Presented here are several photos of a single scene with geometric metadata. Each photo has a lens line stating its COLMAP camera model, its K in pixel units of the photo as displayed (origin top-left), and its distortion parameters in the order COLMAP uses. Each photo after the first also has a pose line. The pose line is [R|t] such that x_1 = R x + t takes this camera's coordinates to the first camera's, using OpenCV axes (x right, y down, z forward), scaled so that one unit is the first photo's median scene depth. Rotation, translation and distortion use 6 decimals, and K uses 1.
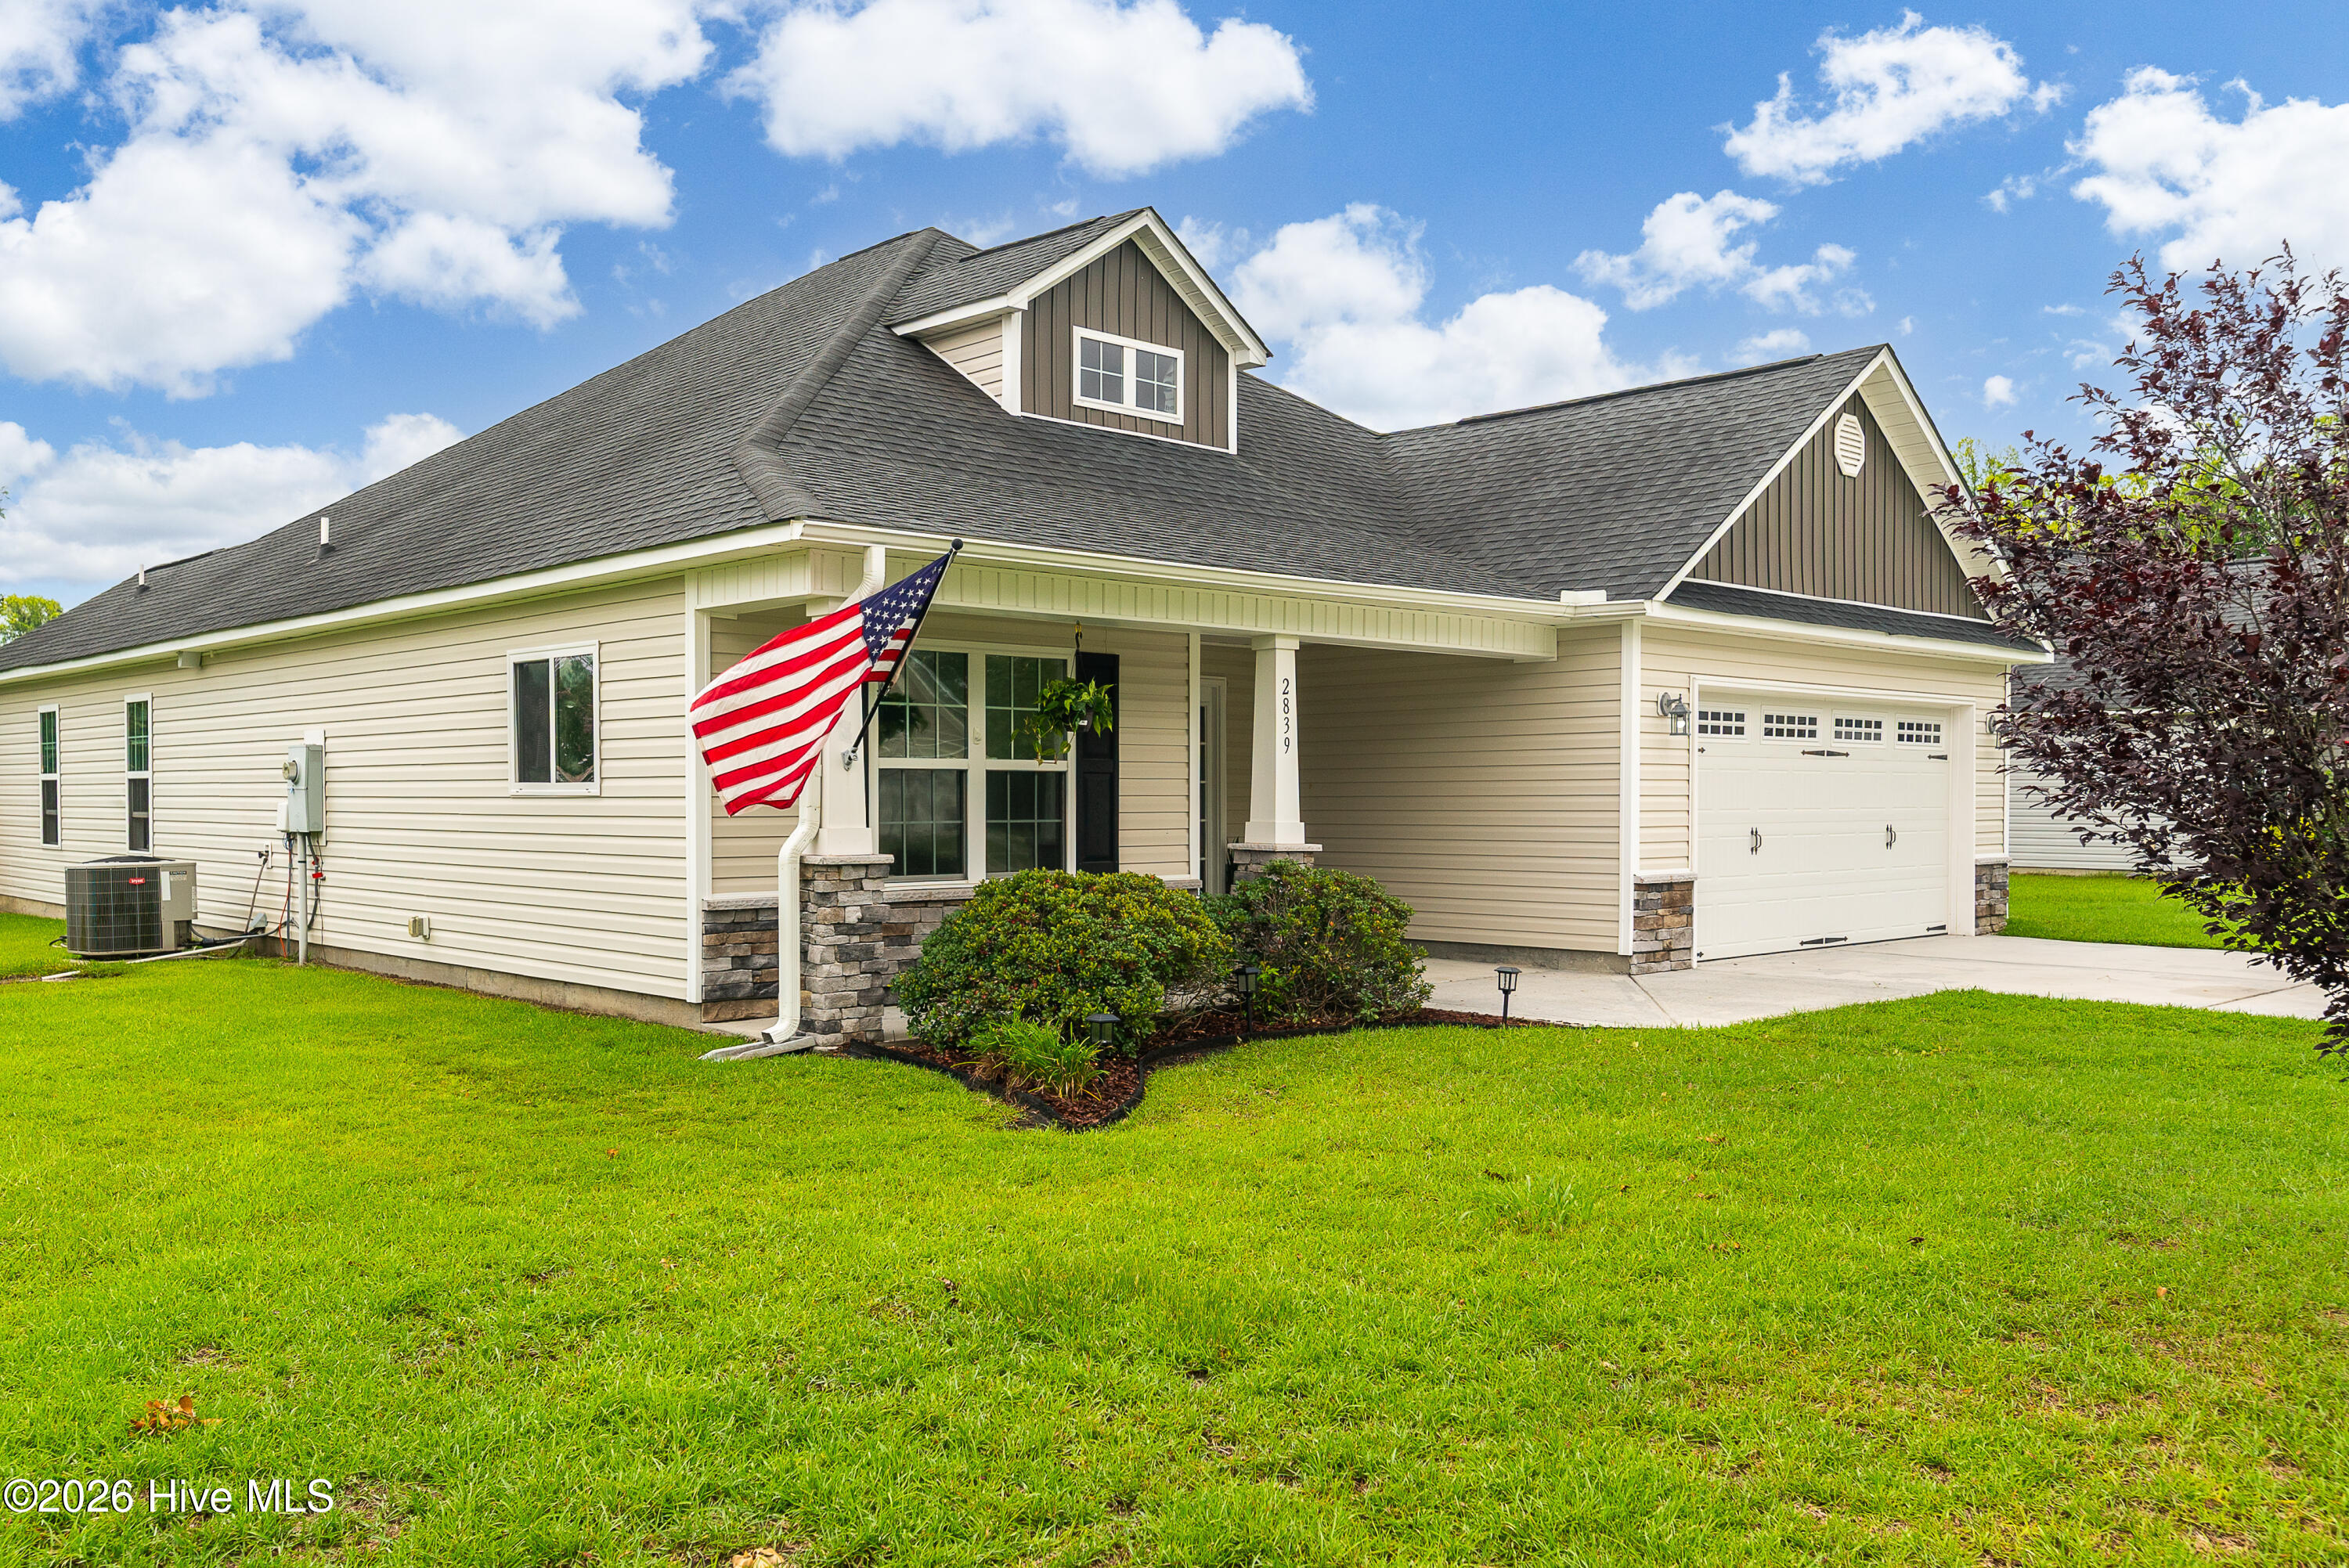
lens RADIAL K [[1840.1, 0, 1163.0], [0, 1840.1, 795.5], [0, 0, 1]] dist [-0.003358, -0.000996]
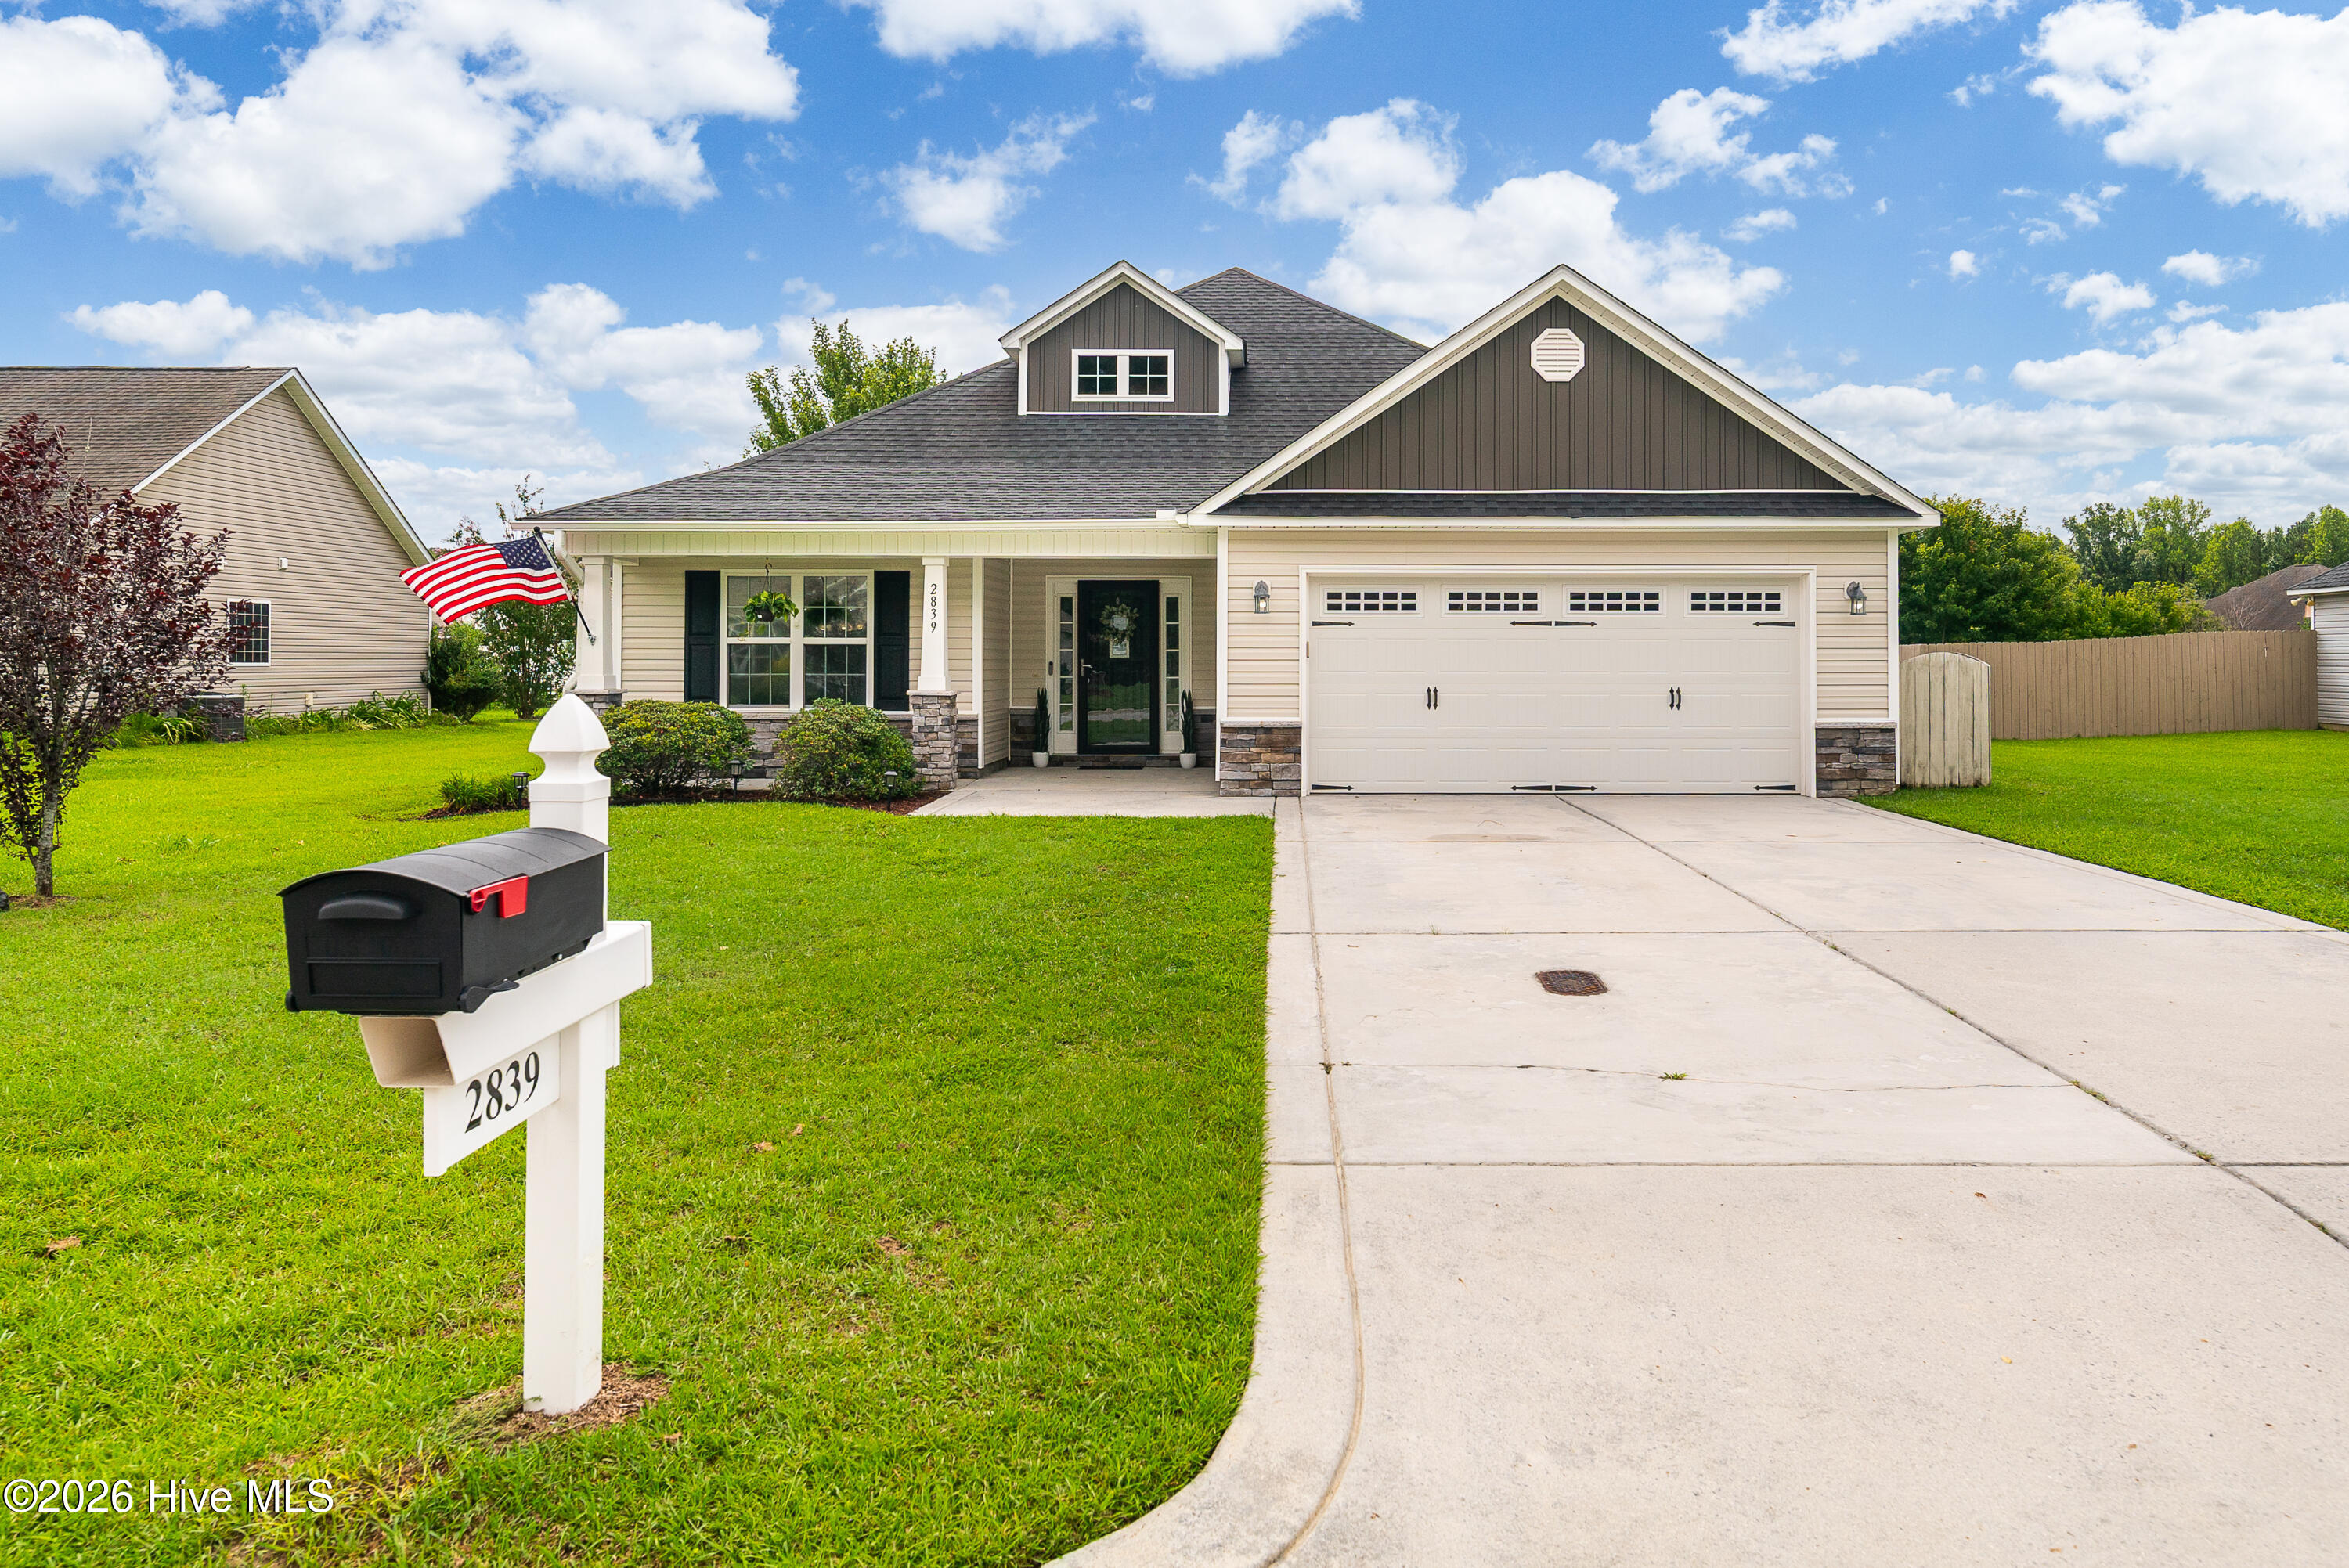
lens RADIAL K [[1578.0, 0, 1294.9], [0, 1578.0, 632.3], [0, 0, 1]] dist [0.008701, -0.008660]
pose [[0.734732, -0.016773, -0.678150, 1.034197], [-0.006137, 0.999489, -0.031370, 0.015570], [0.678330, 0.027210, 0.734253, 0.202391]]
